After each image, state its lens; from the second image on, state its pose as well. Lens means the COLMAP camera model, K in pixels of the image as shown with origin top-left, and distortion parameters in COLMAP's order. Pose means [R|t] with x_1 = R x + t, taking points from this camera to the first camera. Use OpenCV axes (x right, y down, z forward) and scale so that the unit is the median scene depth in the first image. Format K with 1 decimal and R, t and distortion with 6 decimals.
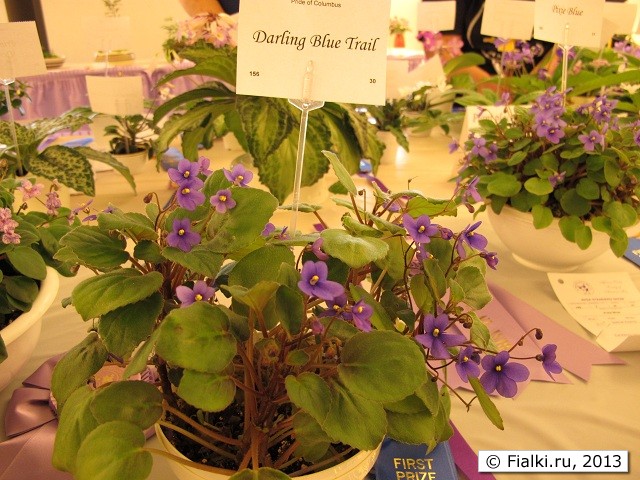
lens RADIAL K [[531.9, 0, 320.0], [0, 531.9, 240.0], [0, 0, 1]] dist [-0.153077, 0.082929]
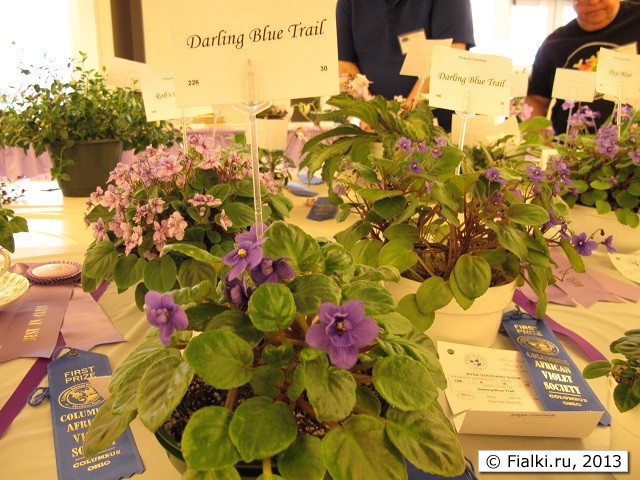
lens RADIAL K [[531.9, 0, 320.0], [0, 531.9, 240.0], [0, 0, 1]] dist [-0.153077, 0.082929]
pose [[0.993730, 0.039643, -0.104543, -0.197150], [-0.053277, 0.989945, -0.131033, 0.262947], [0.098297, 0.135781, 0.985851, -0.454521]]
